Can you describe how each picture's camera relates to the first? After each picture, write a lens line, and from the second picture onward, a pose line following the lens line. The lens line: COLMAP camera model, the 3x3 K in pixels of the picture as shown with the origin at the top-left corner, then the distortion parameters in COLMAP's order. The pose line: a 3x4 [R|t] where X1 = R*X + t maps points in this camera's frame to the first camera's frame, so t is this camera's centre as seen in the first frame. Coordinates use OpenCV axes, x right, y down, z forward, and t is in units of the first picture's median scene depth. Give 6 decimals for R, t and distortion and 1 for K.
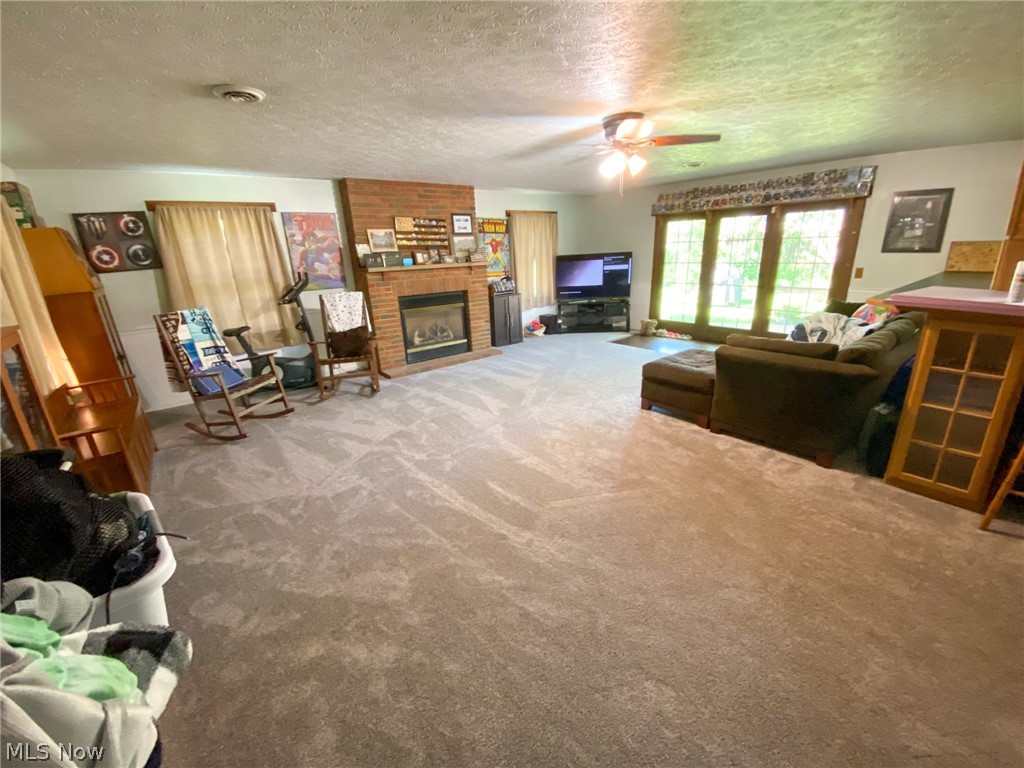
lens RADIAL K [[417.9, 0, 512.0], [0, 417.9, 384.0], [0, 0, 1]] dist [0.035314, -0.028129]
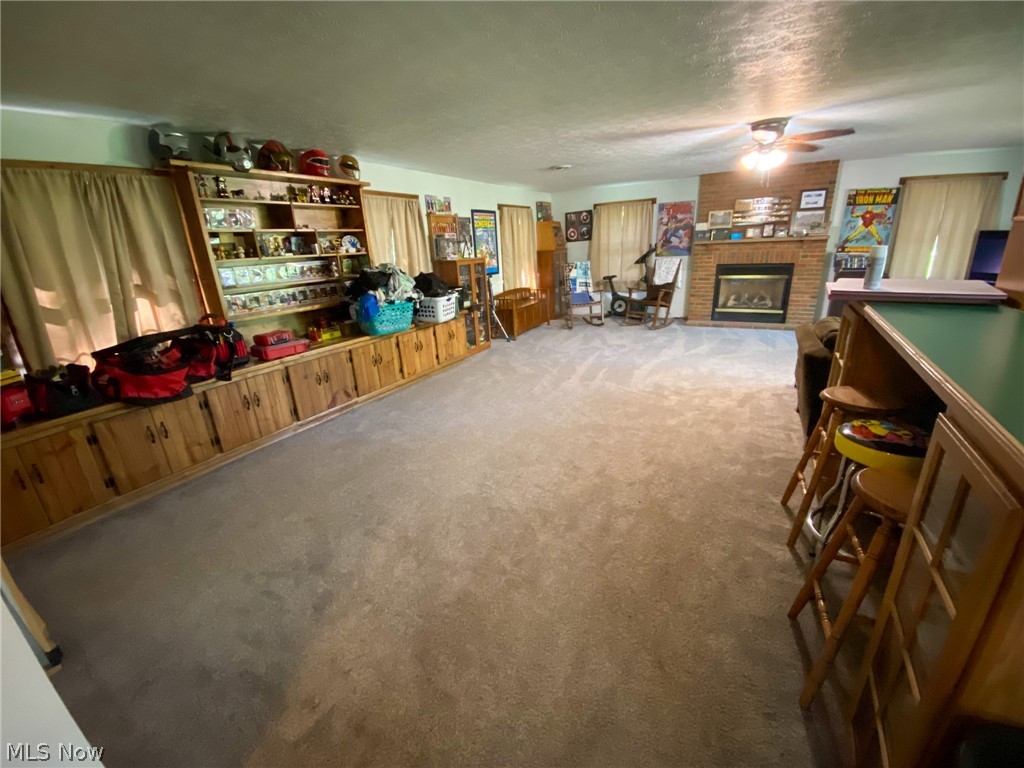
lens RADIAL K [[410.0, 0, 514.5], [0, 410.0, 379.6], [0, 0, 1]] dist [0.075665, -0.049605]
pose [[0.398670, 0.314505, -0.861481, 0.711658], [-0.257169, 0.940008, 0.224163, -0.007179], [0.880299, 0.132179, 0.455634, -0.071910]]
